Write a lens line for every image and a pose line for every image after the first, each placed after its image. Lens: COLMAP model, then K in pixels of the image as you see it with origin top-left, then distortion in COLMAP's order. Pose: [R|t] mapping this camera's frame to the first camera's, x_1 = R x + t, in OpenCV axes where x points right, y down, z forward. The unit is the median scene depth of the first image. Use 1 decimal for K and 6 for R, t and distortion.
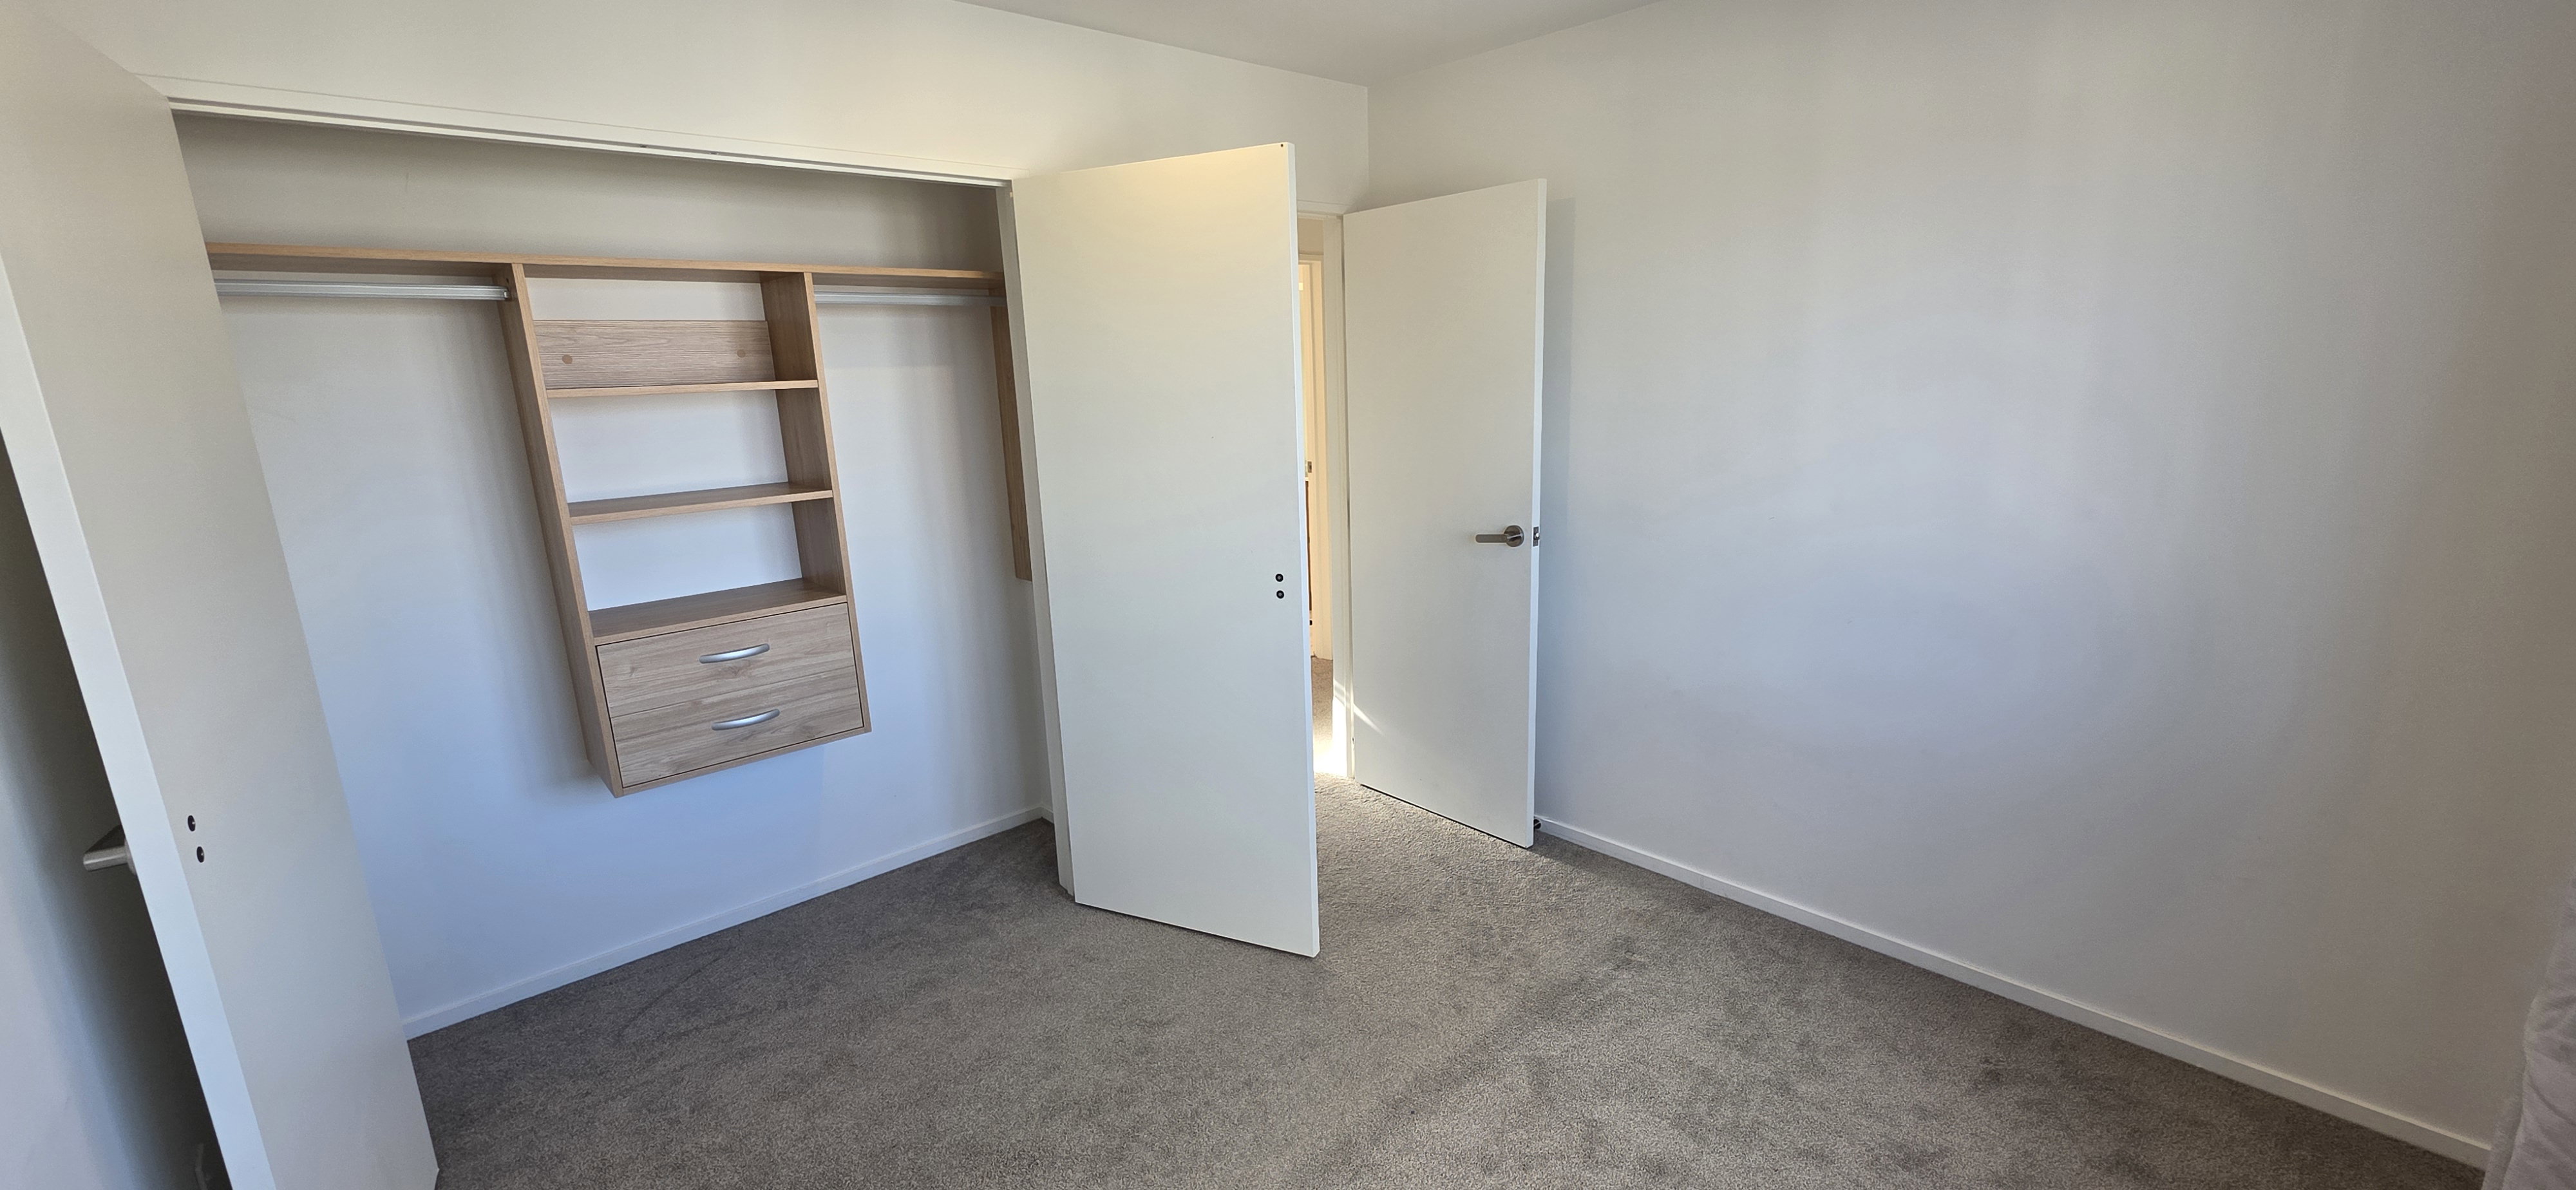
lens RADIAL K [[1020.5, 0, 1281.8], [0, 1020.5, 593.6], [0, 0, 1]] dist [0.002072, 0.000107]
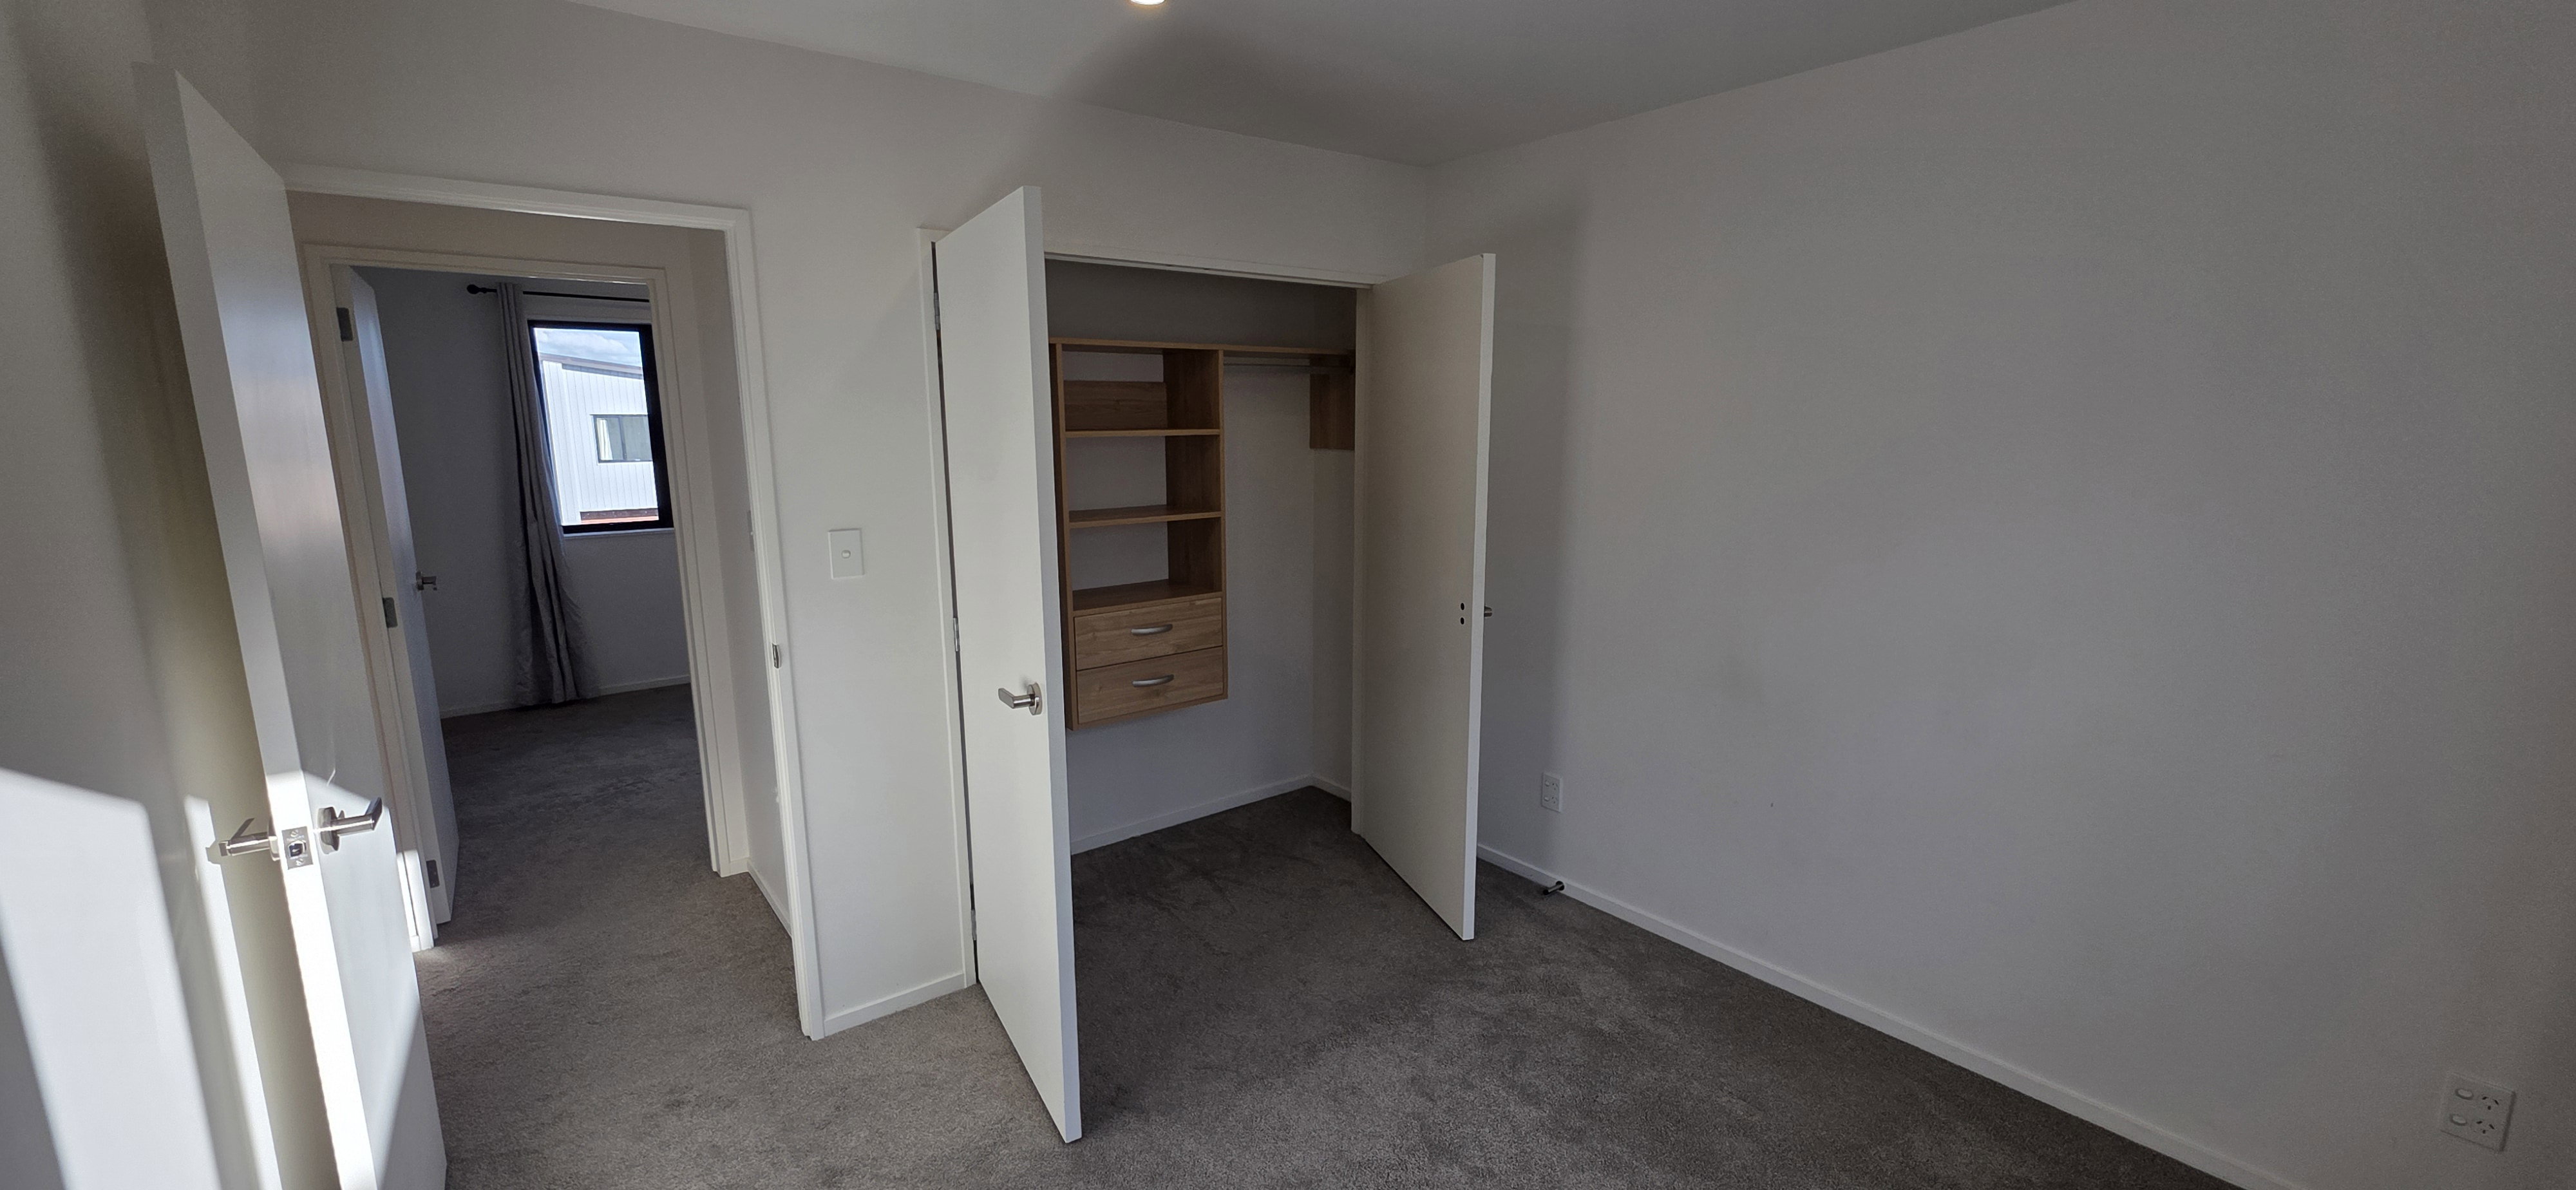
lens RADIAL K [[1020.5, 0, 1281.8], [0, 1020.5, 593.6], [0, 0, 1]] dist [0.002072, 0.000107]
pose [[0.998574, 0.018485, -0.050089, -0.283206], [-0.021456, 0.998002, -0.059427, 0.081576], [0.048891, 0.060417, 0.996975, -0.305724]]
